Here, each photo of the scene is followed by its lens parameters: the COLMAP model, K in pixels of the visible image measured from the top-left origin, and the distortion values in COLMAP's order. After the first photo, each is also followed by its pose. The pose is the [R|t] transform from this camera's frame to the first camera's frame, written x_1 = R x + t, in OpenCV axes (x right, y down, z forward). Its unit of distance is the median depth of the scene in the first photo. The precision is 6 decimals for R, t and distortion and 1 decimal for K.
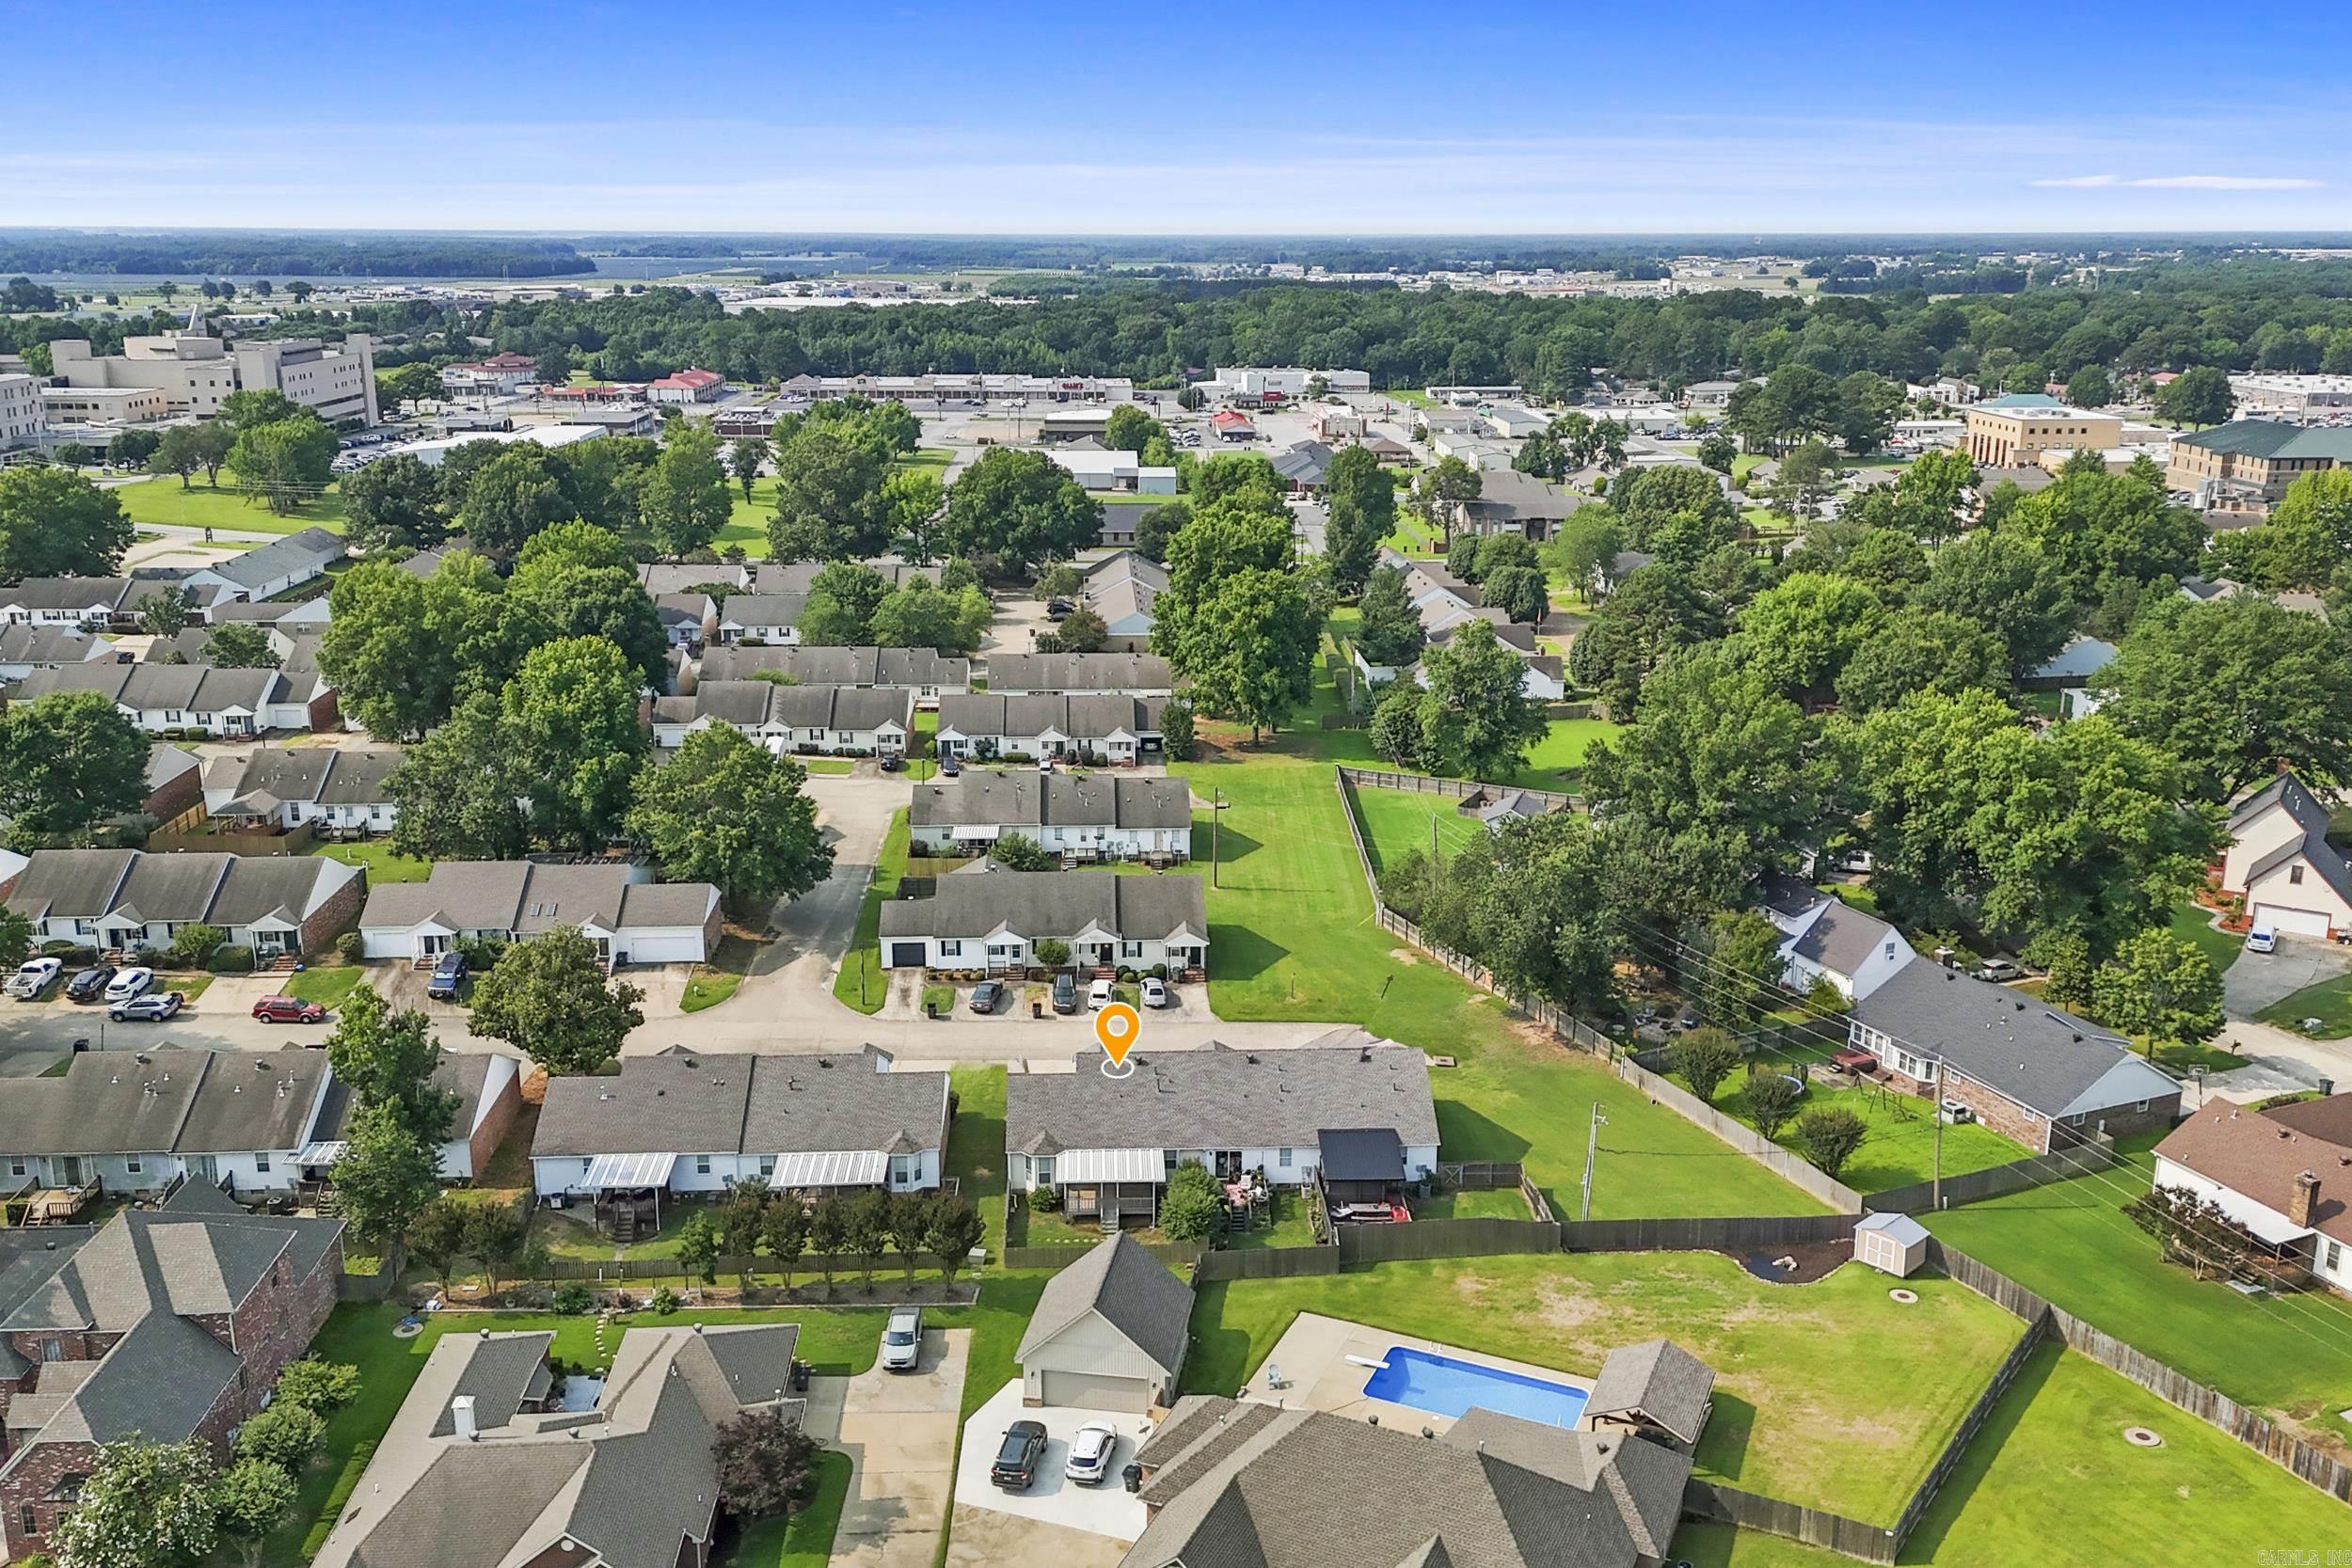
lens RADIAL K [[1941.3, 0, 1176.0], [0, 1941.3, 784.0], [0, 0, 1]] dist [0.050823, -0.003851]
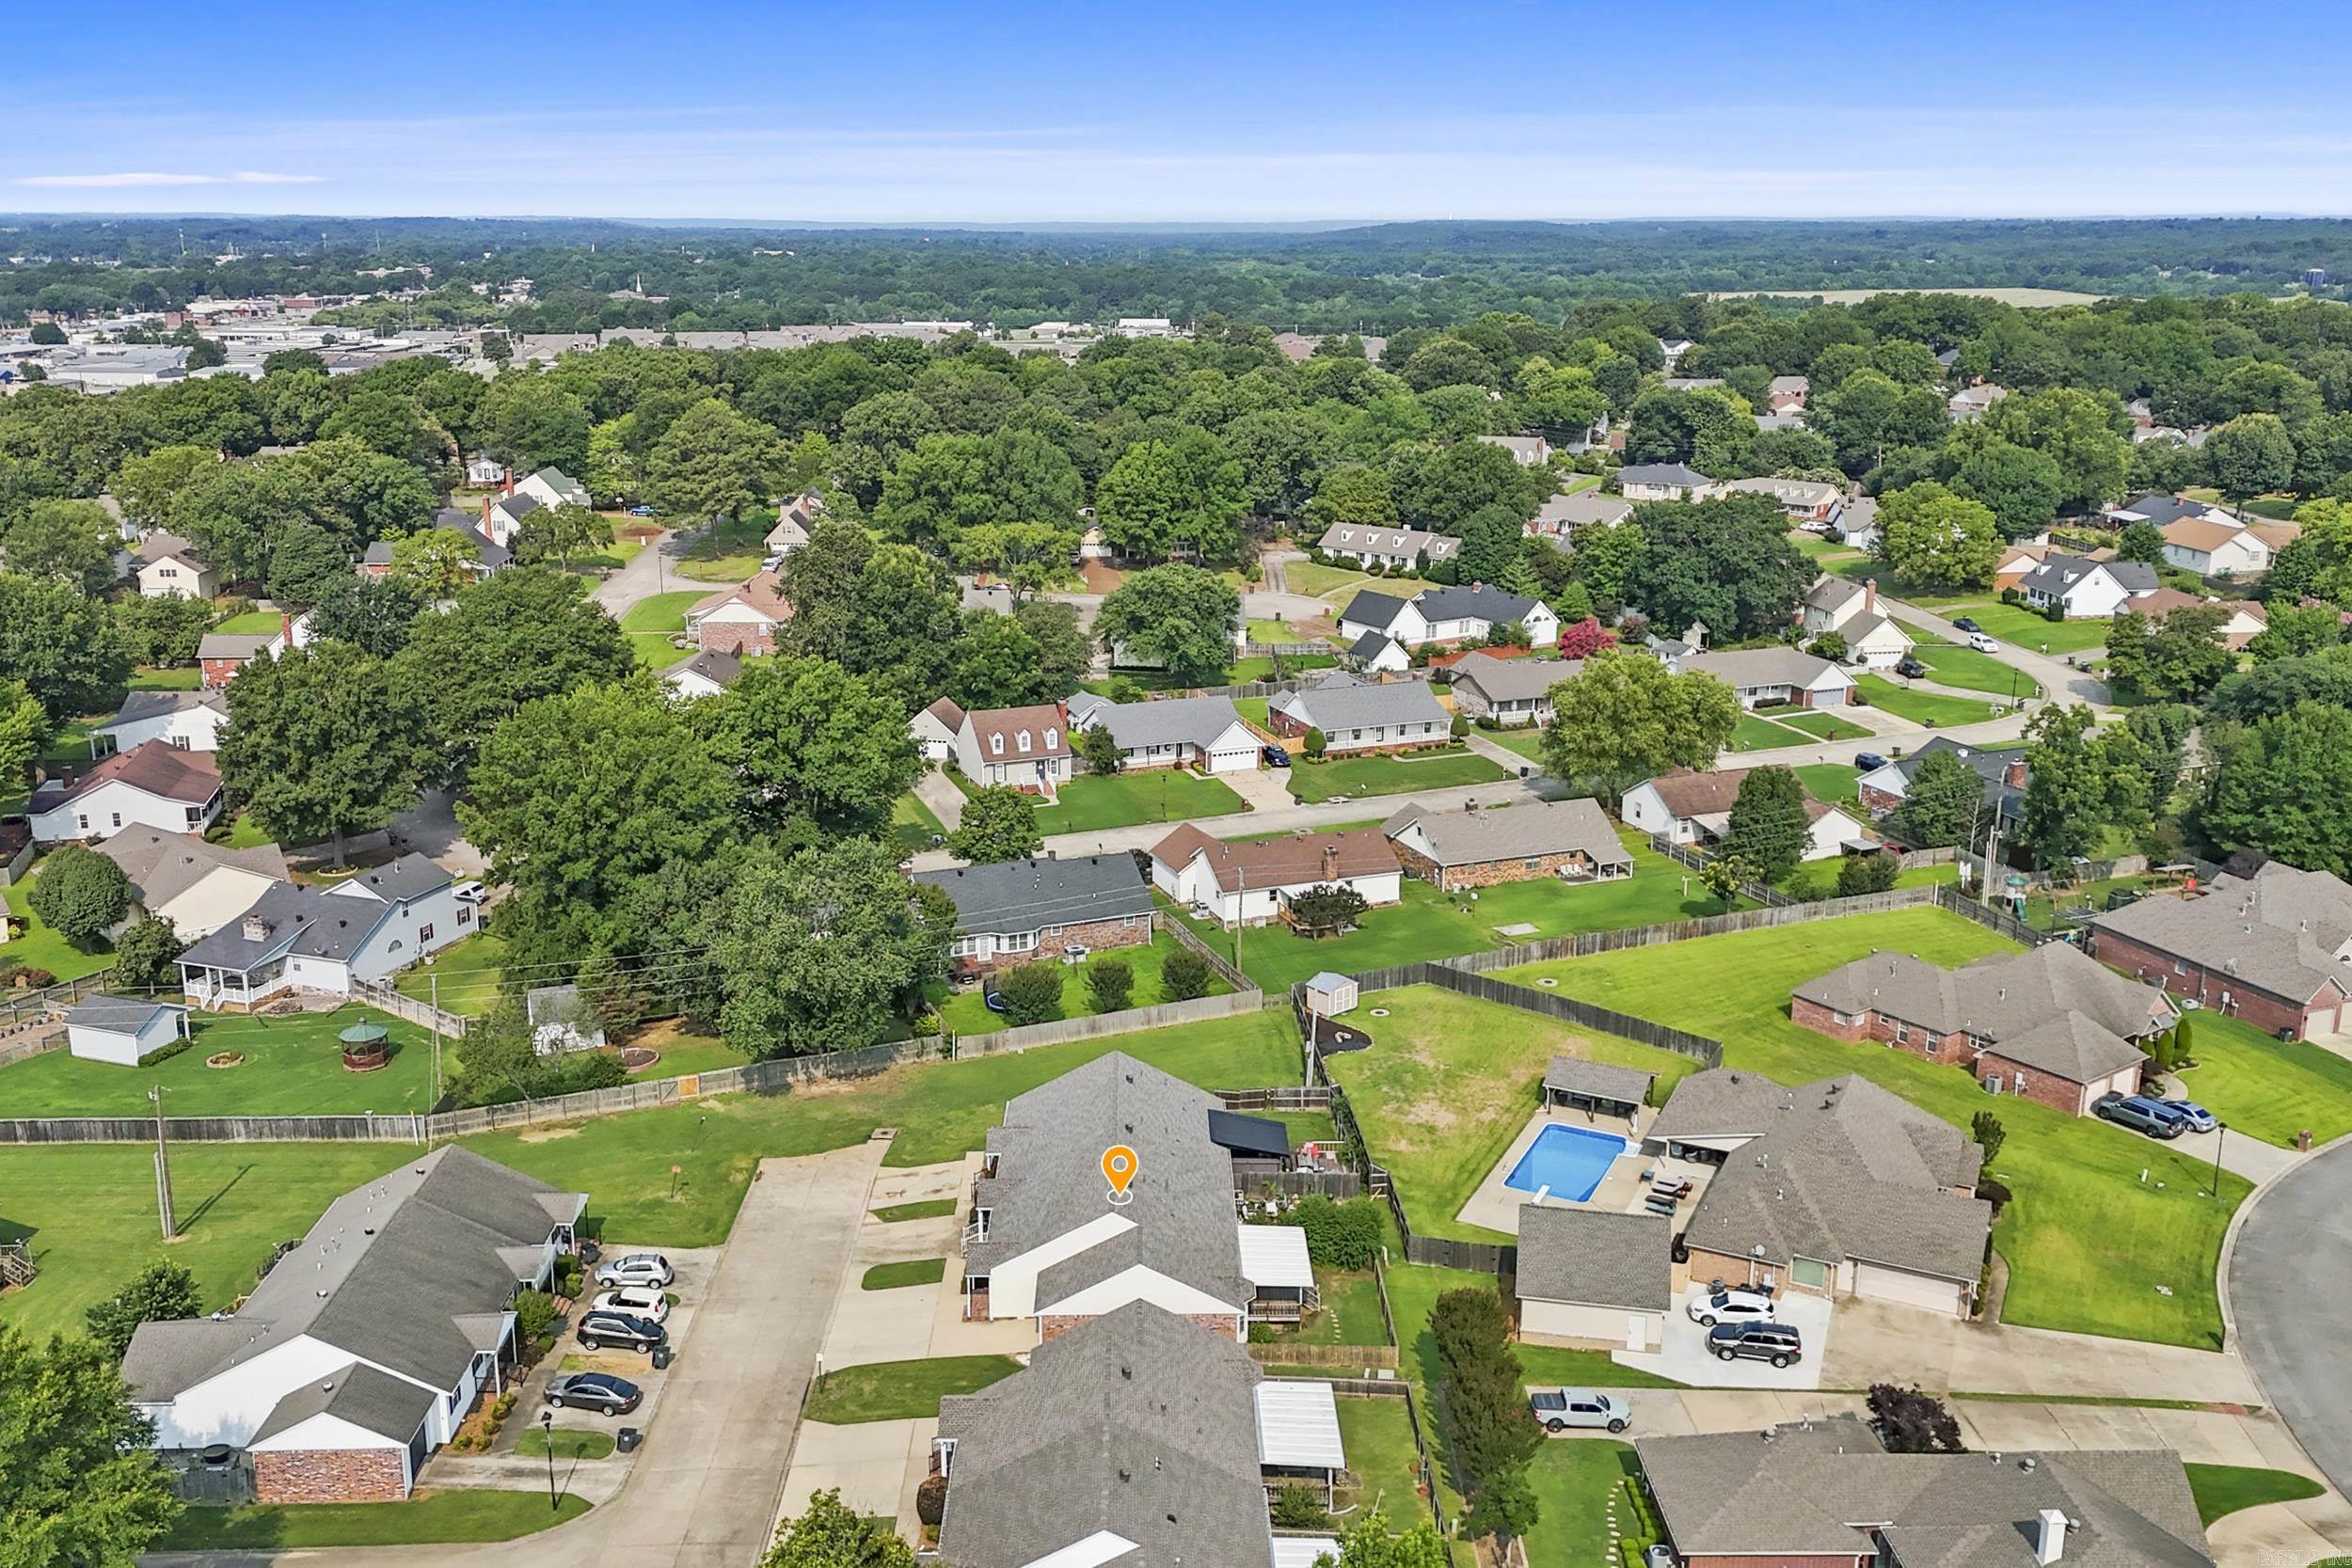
lens RADIAL K [[1941.3, 0, 1176.0], [0, 1941.3, 784.0], [0, 0, 1]] dist [0.050823, -0.003851]
pose [[0.081393, -0.281634, 0.956064, -0.677723], [0.269457, 0.929743, 0.250941, -0.205034], [-0.959567, 0.237193, 0.151563, 0.665033]]
